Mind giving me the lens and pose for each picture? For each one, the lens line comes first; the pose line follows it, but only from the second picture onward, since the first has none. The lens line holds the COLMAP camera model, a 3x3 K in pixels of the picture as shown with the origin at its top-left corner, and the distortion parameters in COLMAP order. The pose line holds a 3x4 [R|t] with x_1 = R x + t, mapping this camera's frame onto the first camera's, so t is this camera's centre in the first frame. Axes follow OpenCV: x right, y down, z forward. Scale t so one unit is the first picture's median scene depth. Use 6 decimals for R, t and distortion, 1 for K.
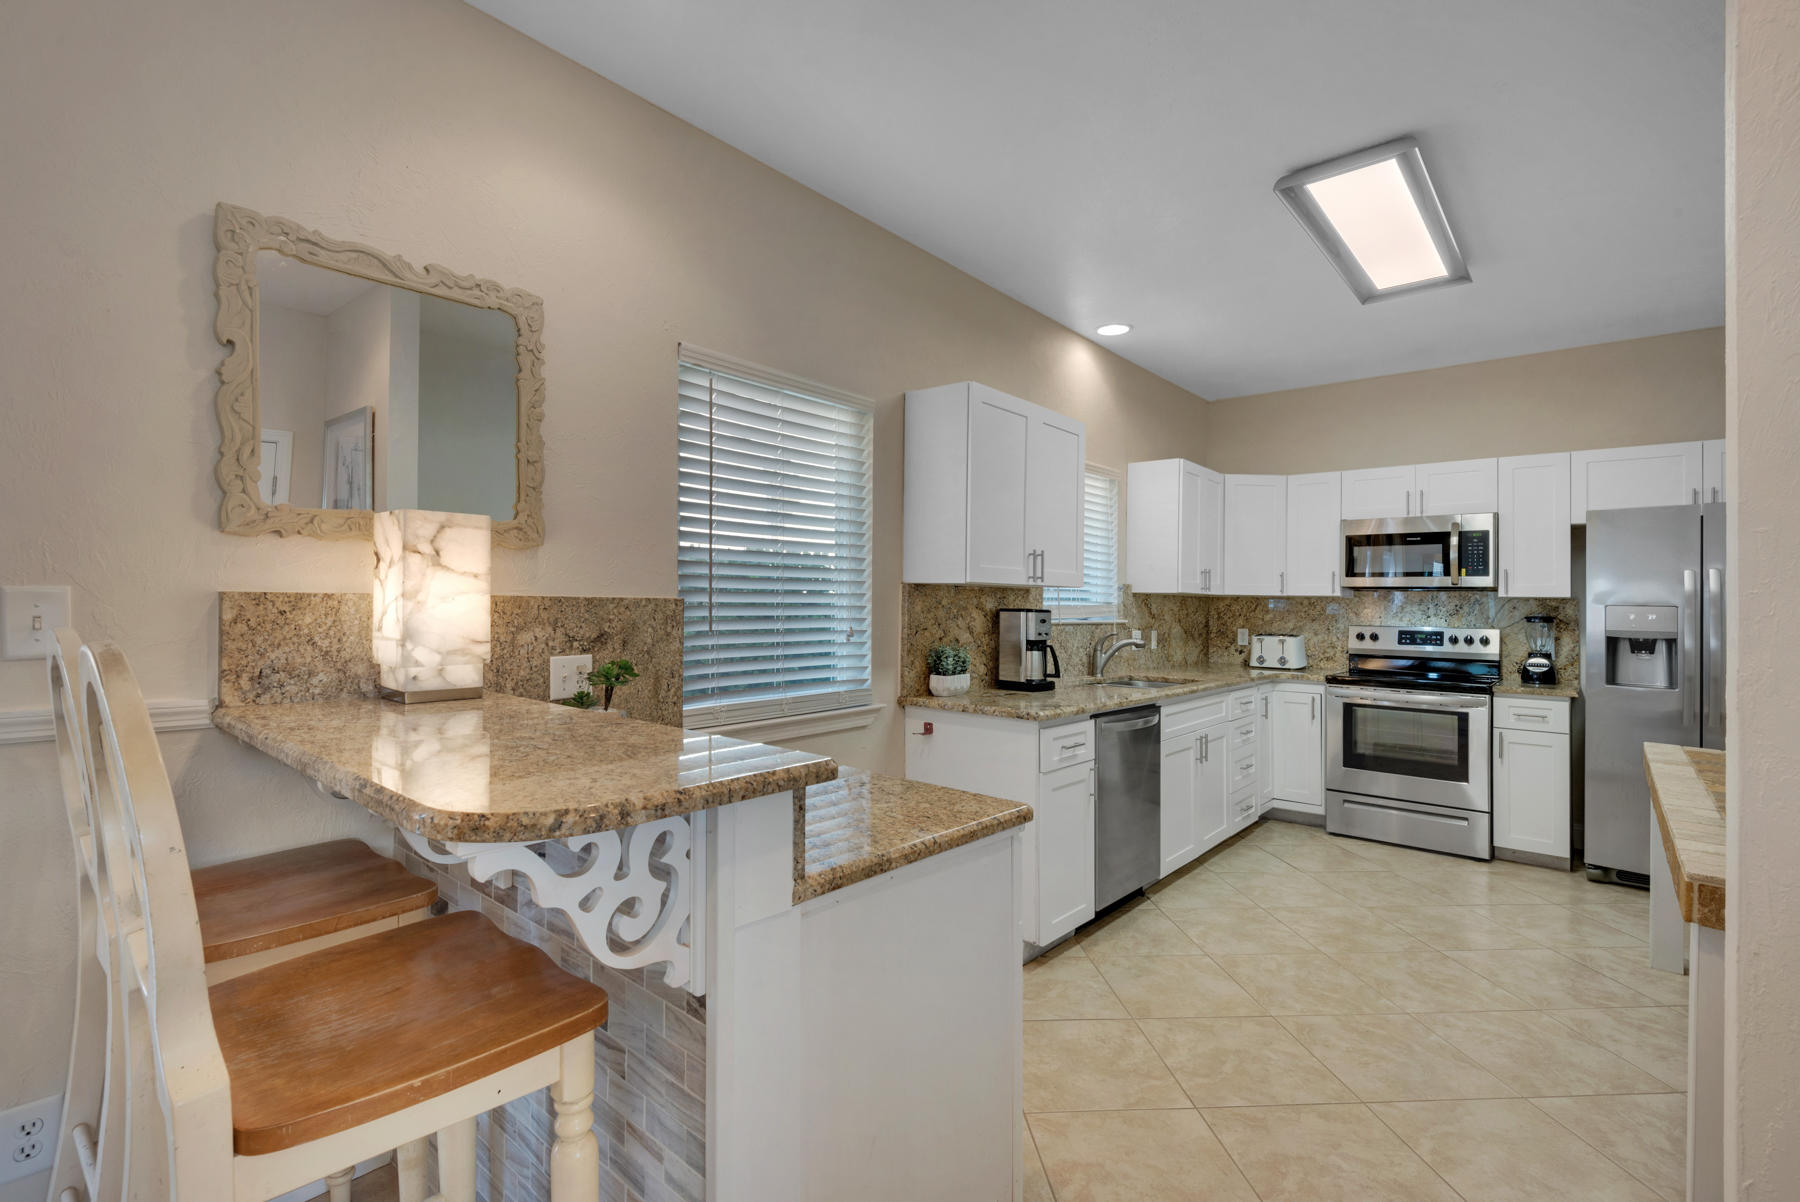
lens RADIAL K [[821.0, 0, 896.2], [0, 821.0, 586.0], [0, 0, 1]] dist [0.036082, -0.023328]
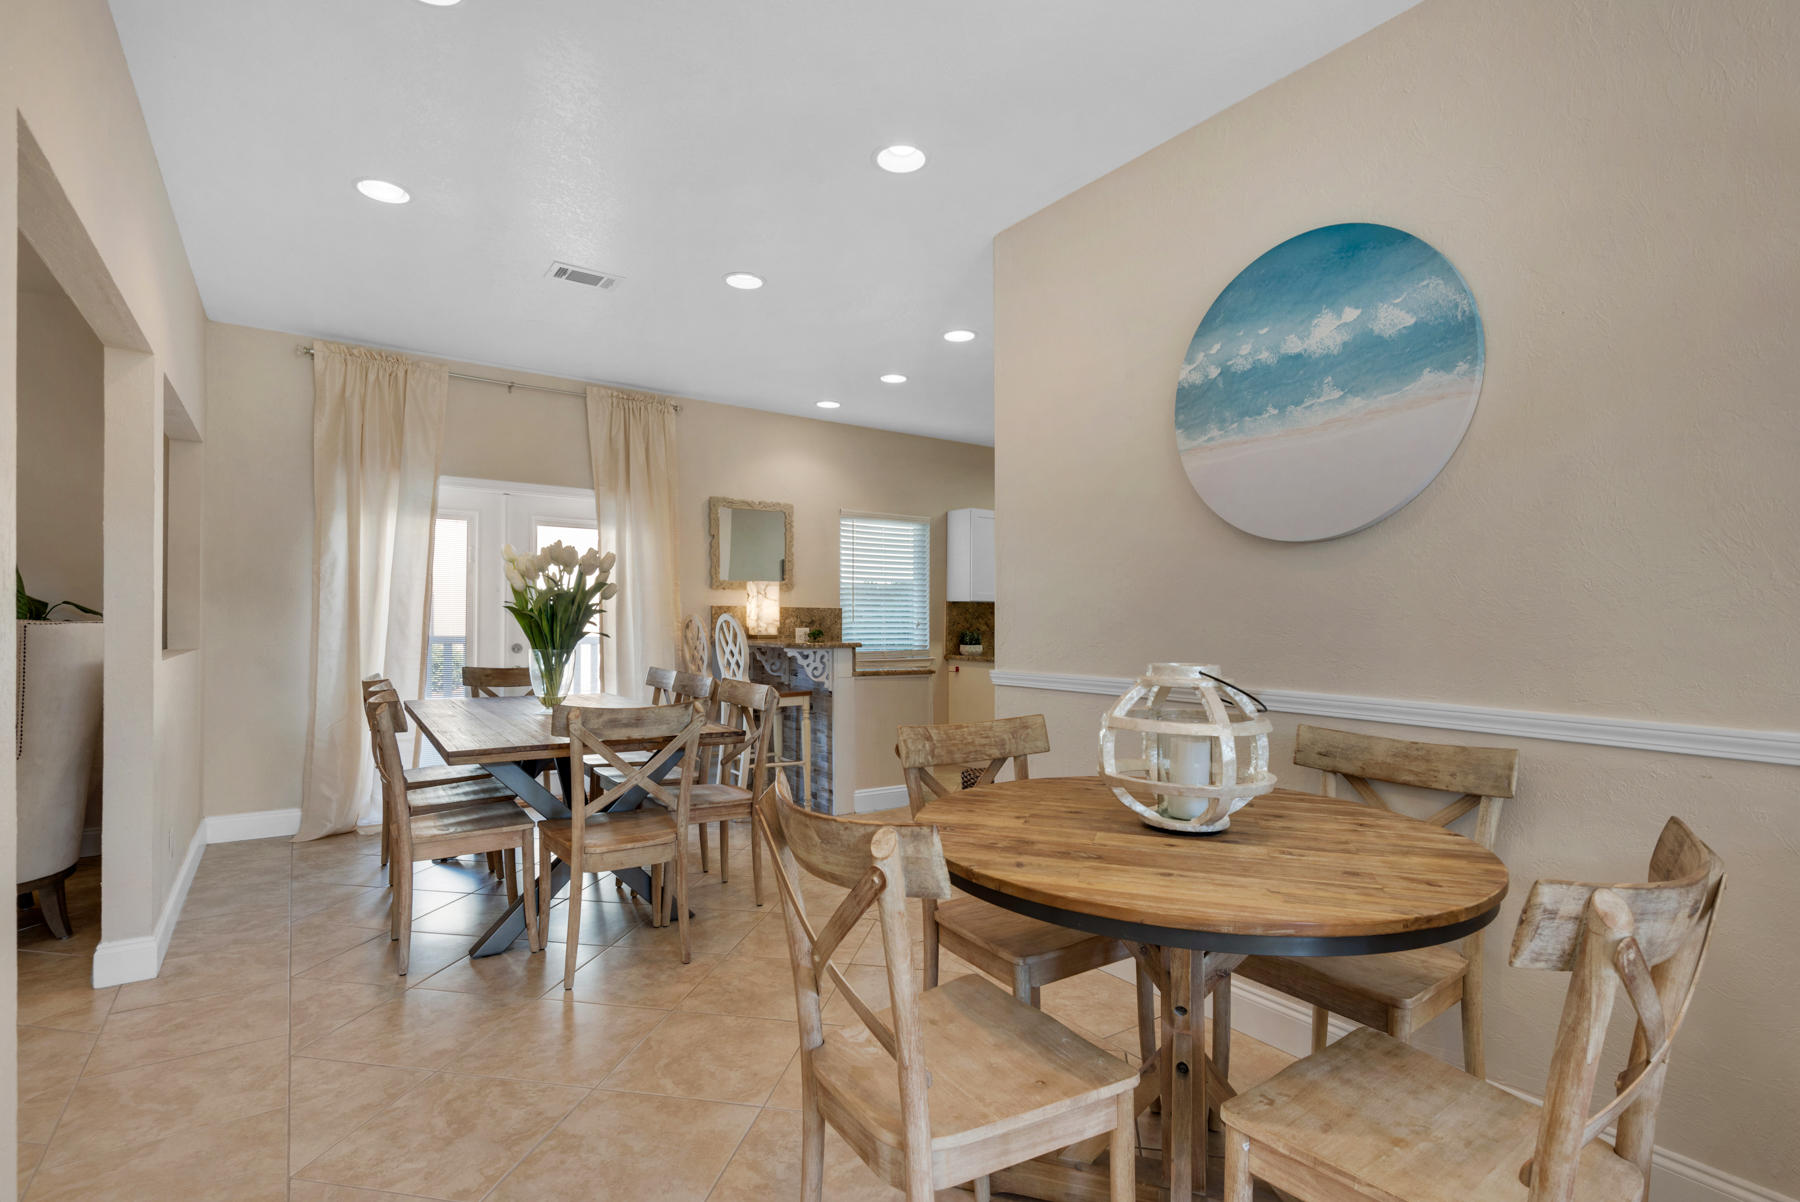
lens RADIAL K [[856.7, 0, 899.6], [0, 856.7, 617.0], [0, 0, 1]] dist [0.002083, 0.000107]
pose [[0.968398, -0.004016, -0.249379, 0.370117], [0.007302, 0.999898, 0.012253, 0.007235], [0.249304, -0.013687, 0.968329, -0.984348]]
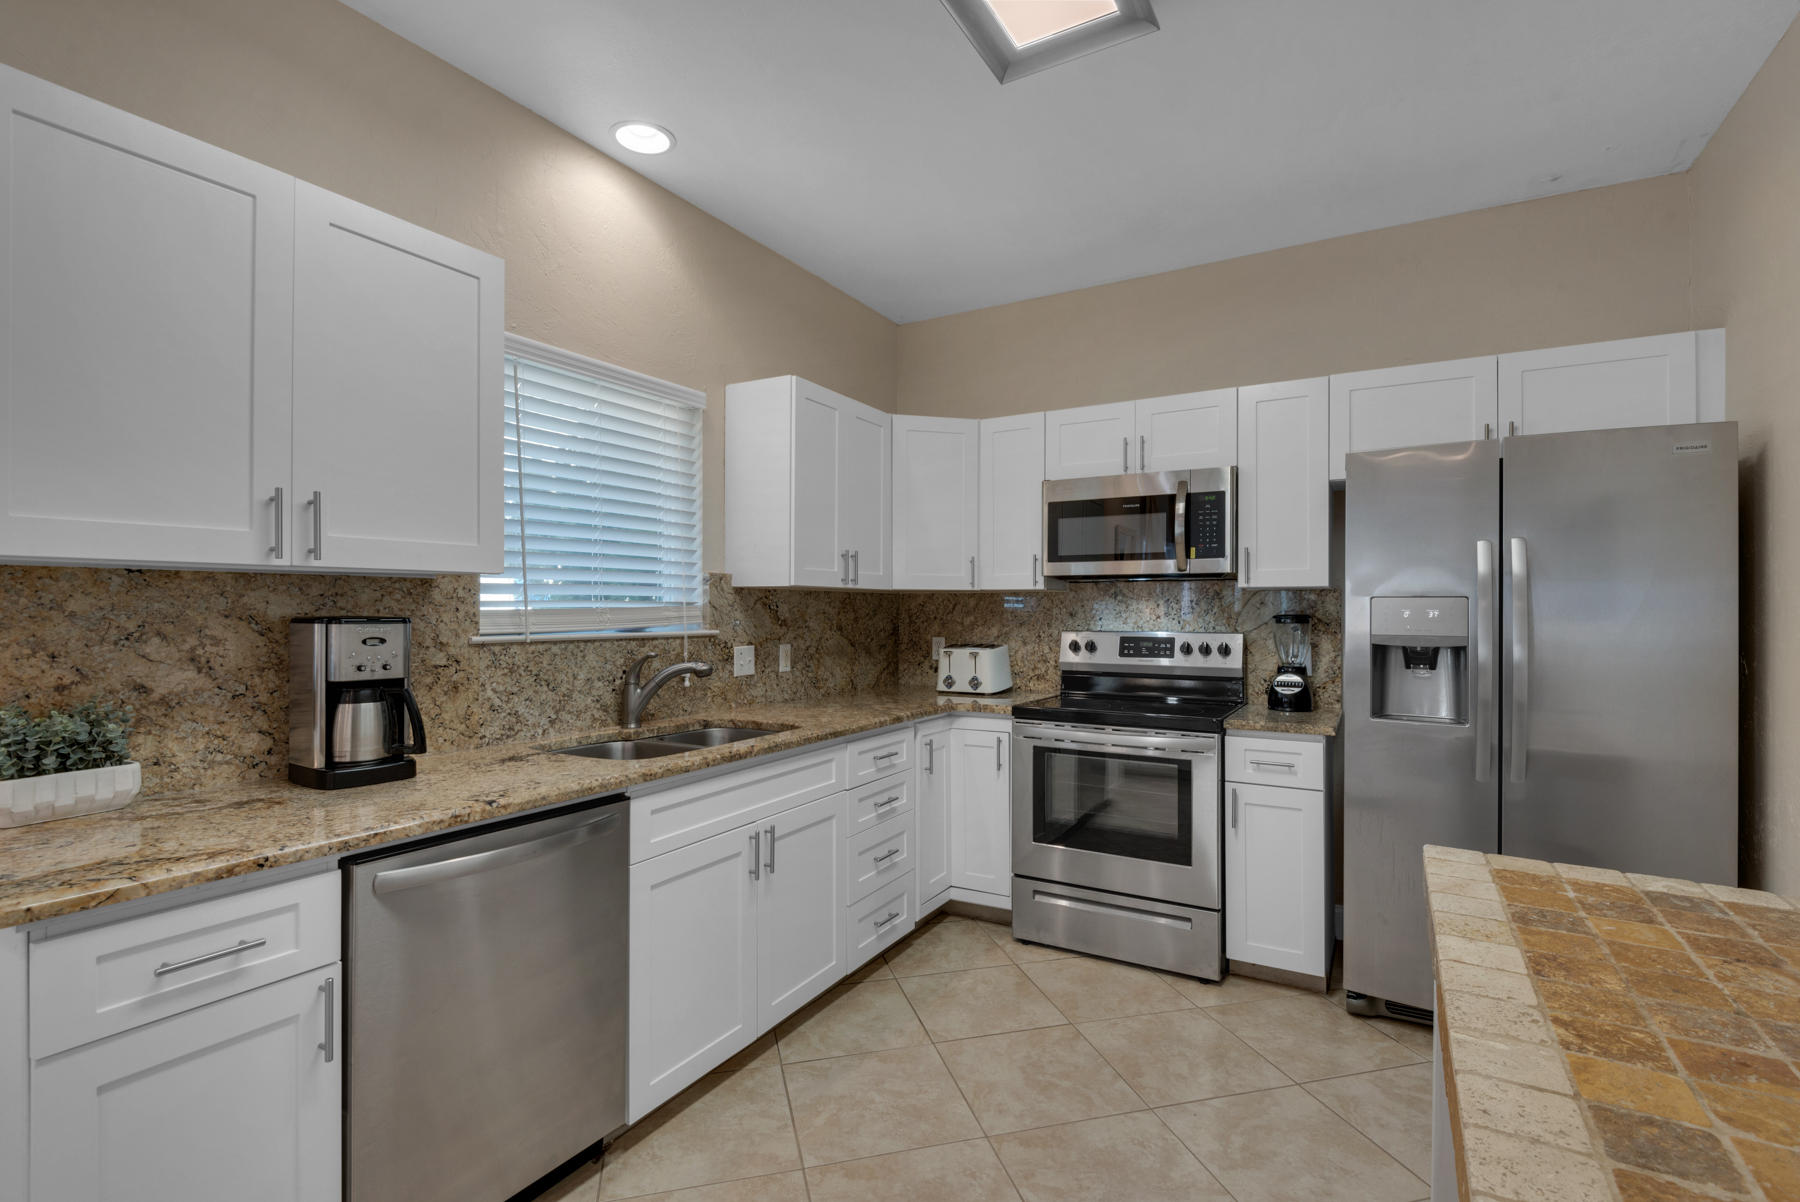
lens RADIAL K [[824.6, 0, 900.0], [0, 824.6, 601.0], [0, 0, 1]] dist [0.023385, -0.021569]
pose [[0.984665, -0.012286, 0.174023, 0.363810], [0.009902, 0.999845, 0.014561, 0.012763], [-0.174175, -0.012614, 0.984634, 0.410548]]
